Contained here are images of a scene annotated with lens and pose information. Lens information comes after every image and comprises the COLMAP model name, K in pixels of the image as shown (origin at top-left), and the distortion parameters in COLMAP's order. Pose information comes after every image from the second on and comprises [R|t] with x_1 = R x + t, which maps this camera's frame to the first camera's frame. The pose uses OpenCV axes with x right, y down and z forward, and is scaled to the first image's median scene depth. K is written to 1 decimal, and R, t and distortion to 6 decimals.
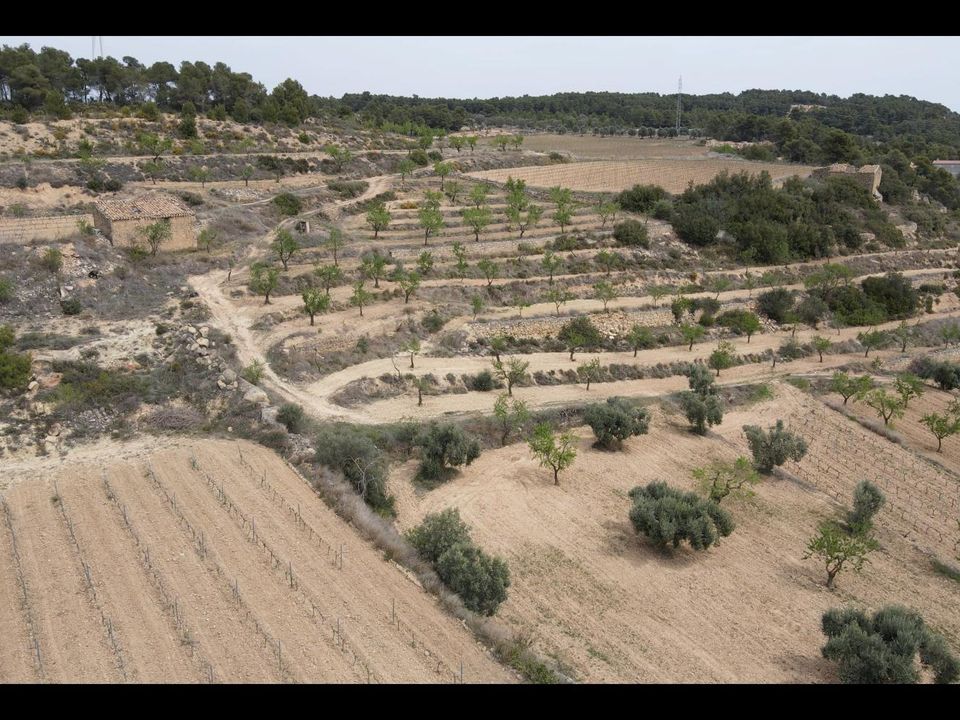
lens RADIAL K [[844.8, 0, 480.1], [0, 844.8, 359.0], [0, 0, 1]] dist [0.001257, 0.038875]
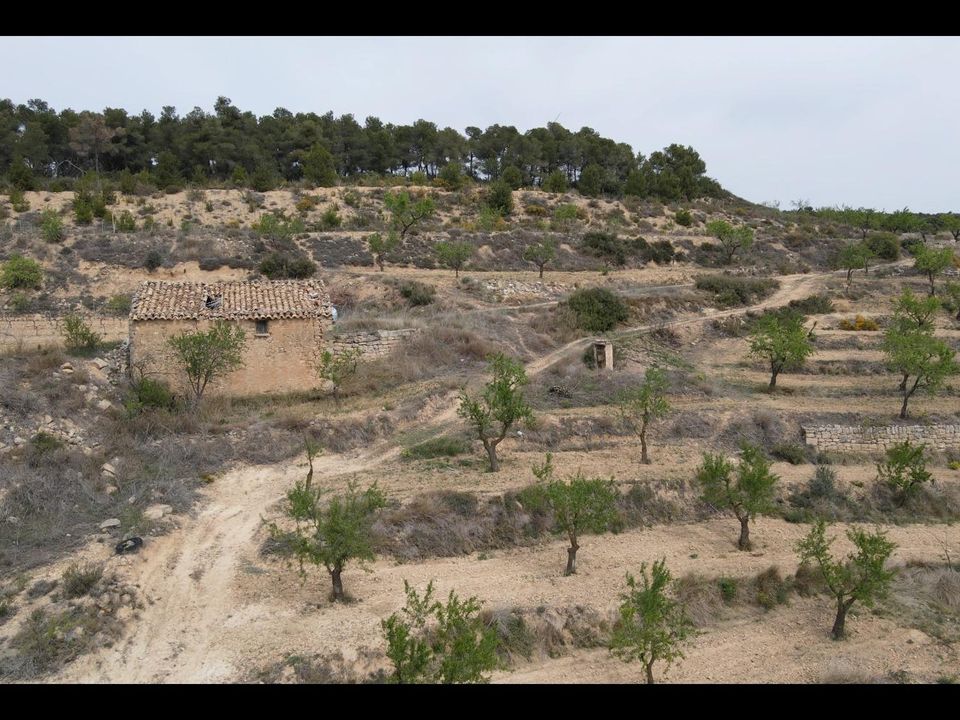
lens RADIAL K [[844.8, 0, 481.7], [0, 844.8, 363.6], [0, 0, 1]] dist [0.001257, 0.038875]
pose [[0.879629, 0.053882, -0.472599, -0.044252], [-0.121000, 0.986226, -0.112772, -0.078279], [0.460013, 0.156382, 0.874032, 0.481800]]
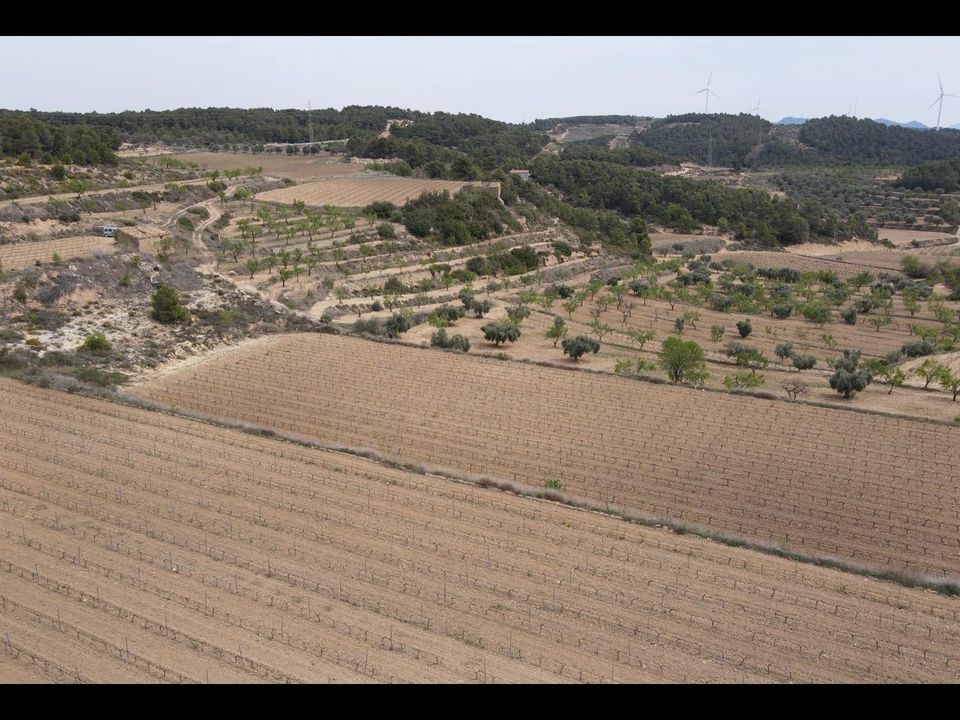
lens RADIAL K [[844.8, 0, 480.6], [0, 844.8, 361.5], [0, 0, 1]] dist [0.001257, 0.038875]
pose [[0.889938, -0.122894, 0.439213, -0.412282], [0.122771, 0.992017, 0.028810, 0.078746], [-0.439247, 0.028284, 0.897921, -0.557331]]
